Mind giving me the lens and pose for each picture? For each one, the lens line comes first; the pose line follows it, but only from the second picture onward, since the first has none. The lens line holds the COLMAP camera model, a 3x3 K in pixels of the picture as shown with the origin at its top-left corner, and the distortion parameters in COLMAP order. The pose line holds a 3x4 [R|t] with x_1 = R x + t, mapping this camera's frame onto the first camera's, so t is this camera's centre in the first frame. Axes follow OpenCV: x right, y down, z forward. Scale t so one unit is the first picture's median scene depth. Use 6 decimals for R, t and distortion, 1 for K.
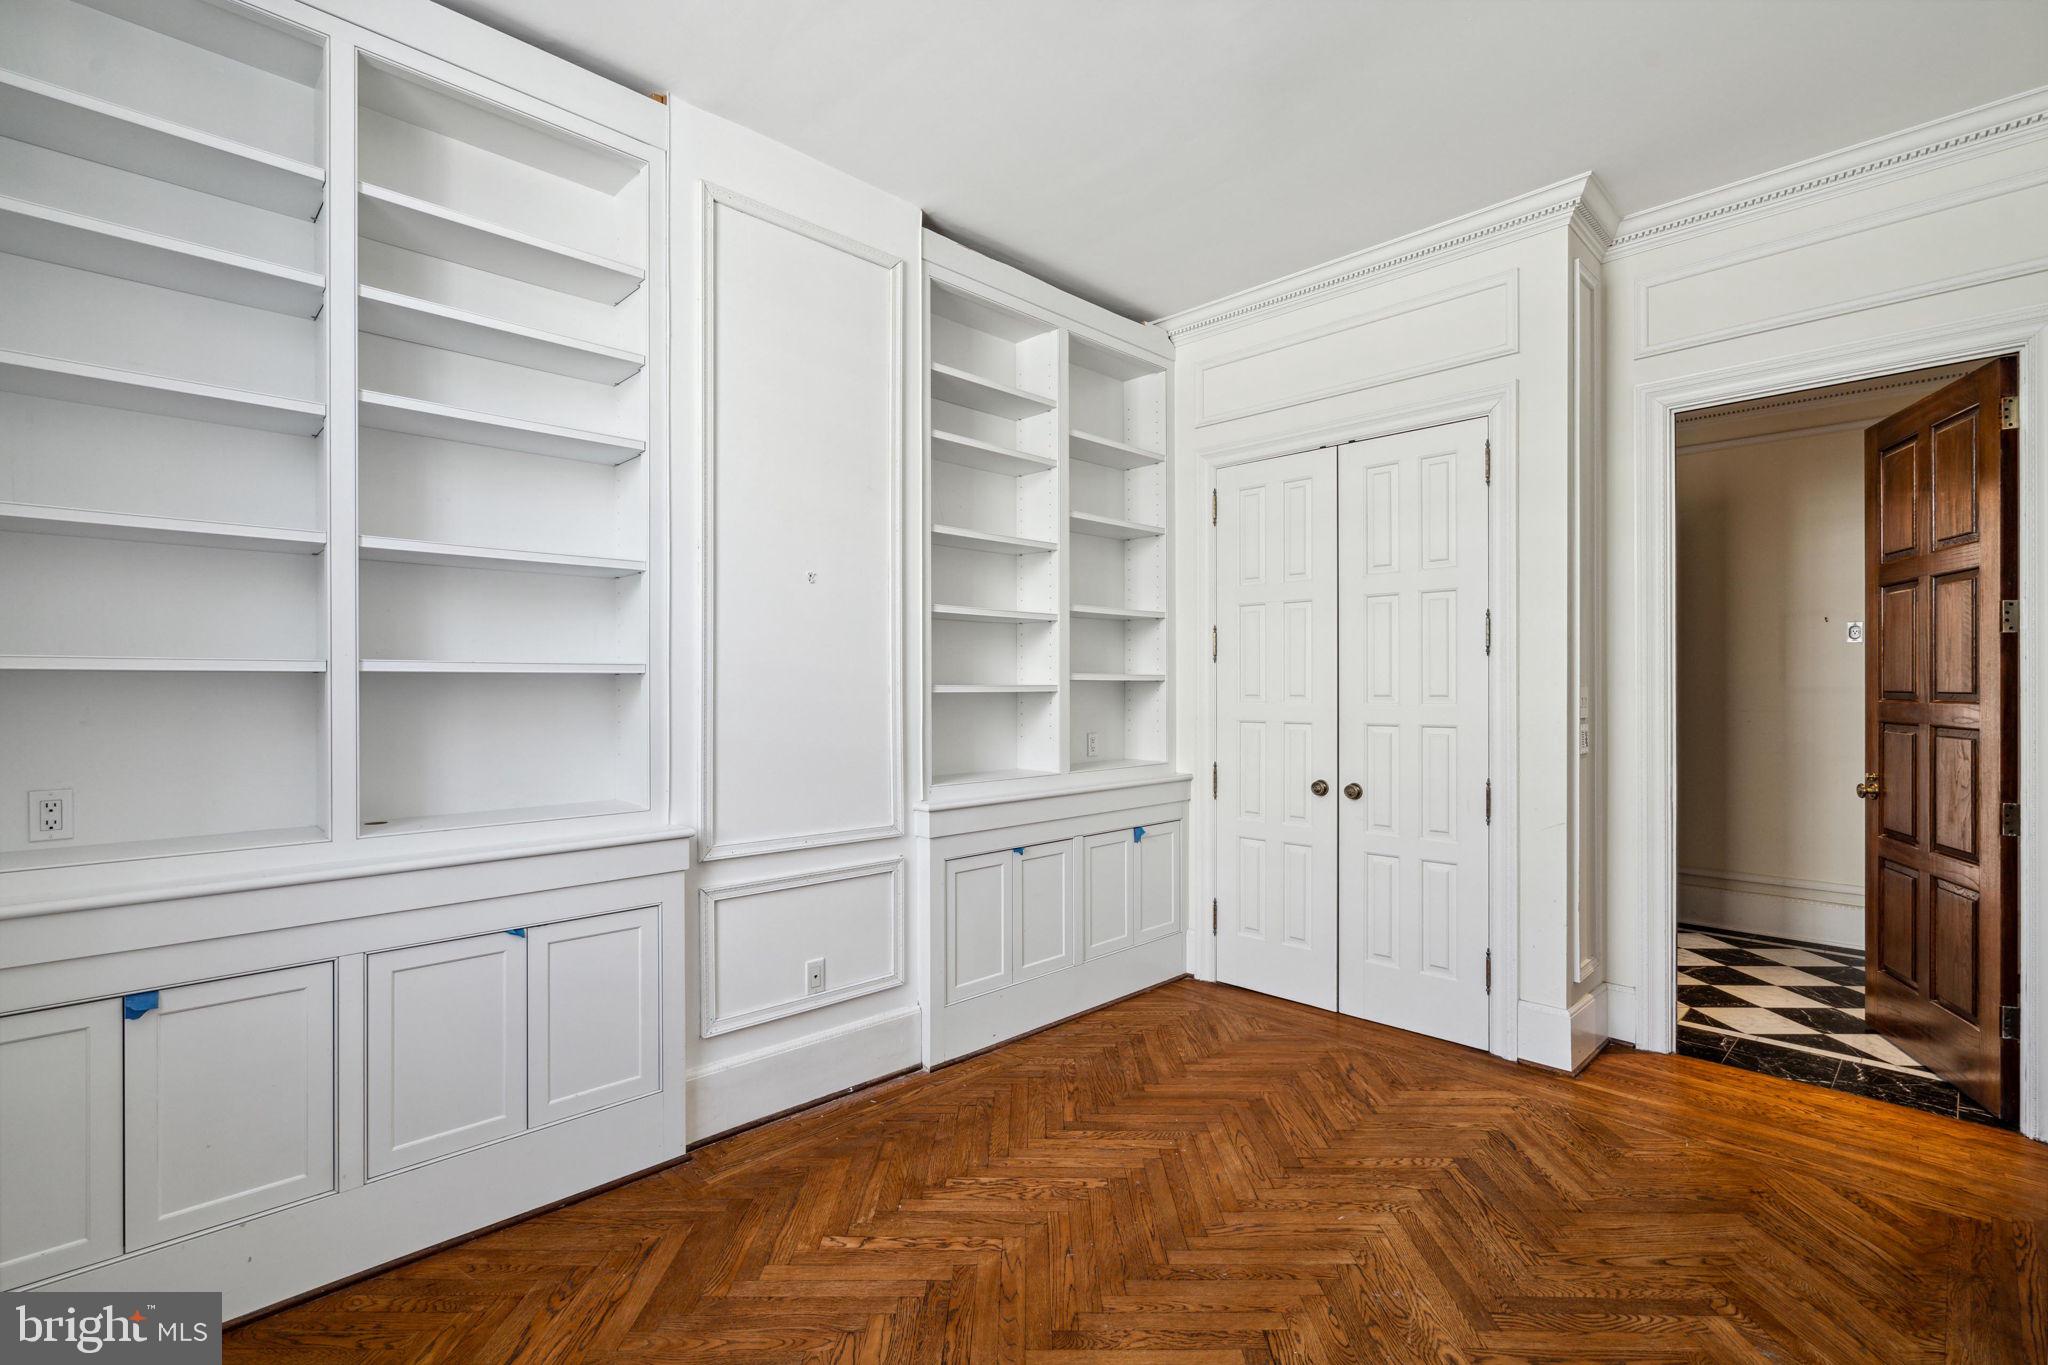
lens RADIAL K [[948.3, 0, 1042.0], [0, 948.3, 665.7], [0, 0, 1]] dist [-0.003852, 0.000952]
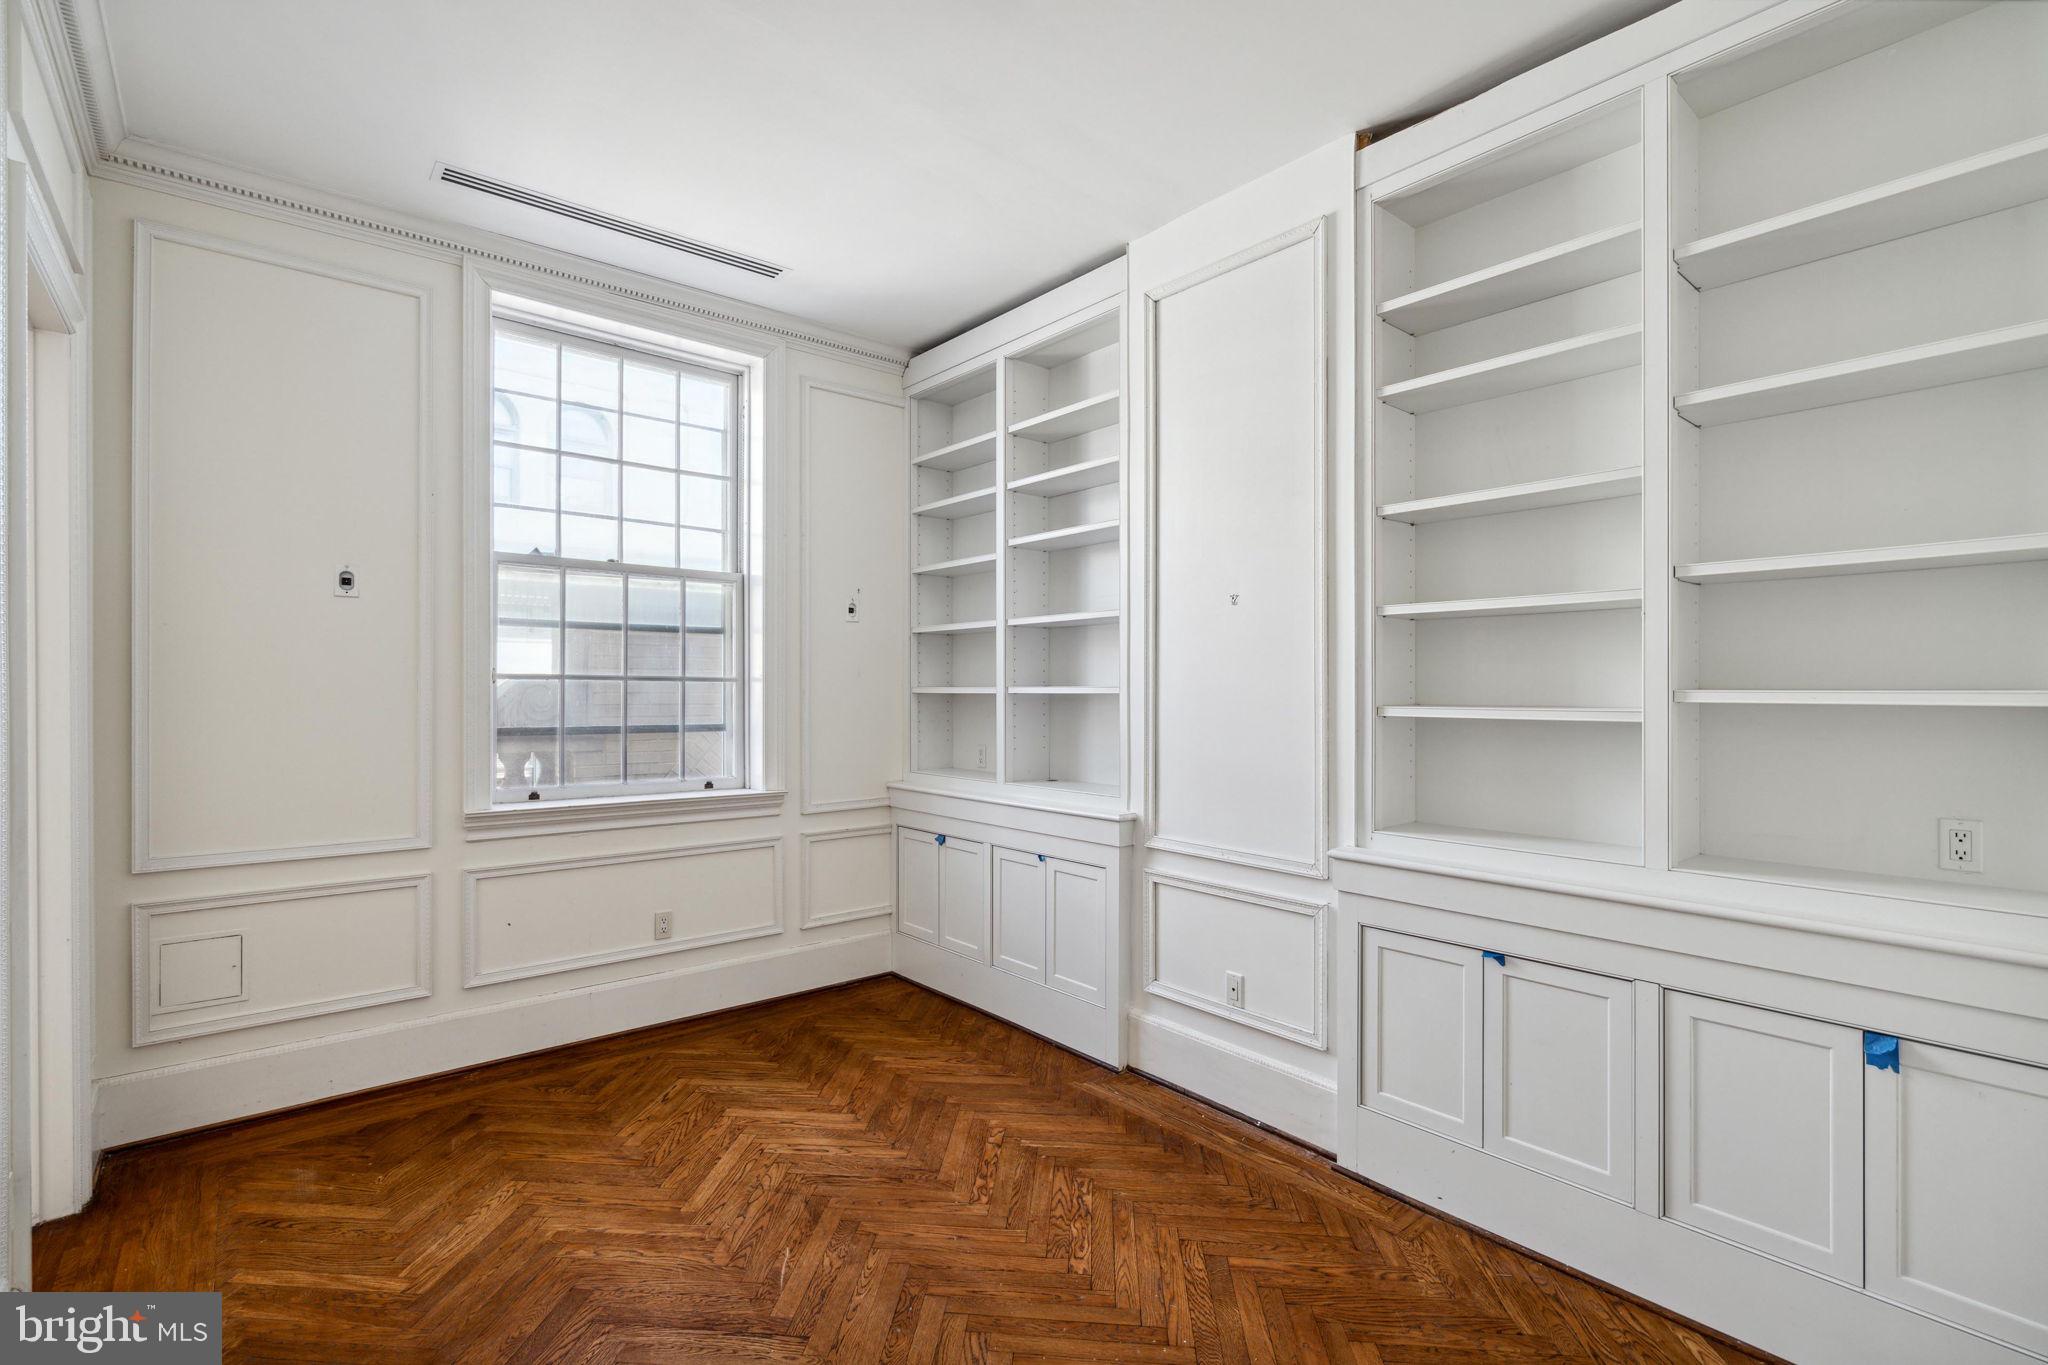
lens RADIAL K [[948.3, 0, 1035.3], [0, 948.3, 699.2], [0, 0, 1]] dist [-0.003852, 0.000952]
pose [[-0.098154, -0.005199, -0.995158, 0.825454], [0.001448, 0.999985, -0.005367, 0.020328], [0.995170, -0.001968, -0.098144, 0.916436]]
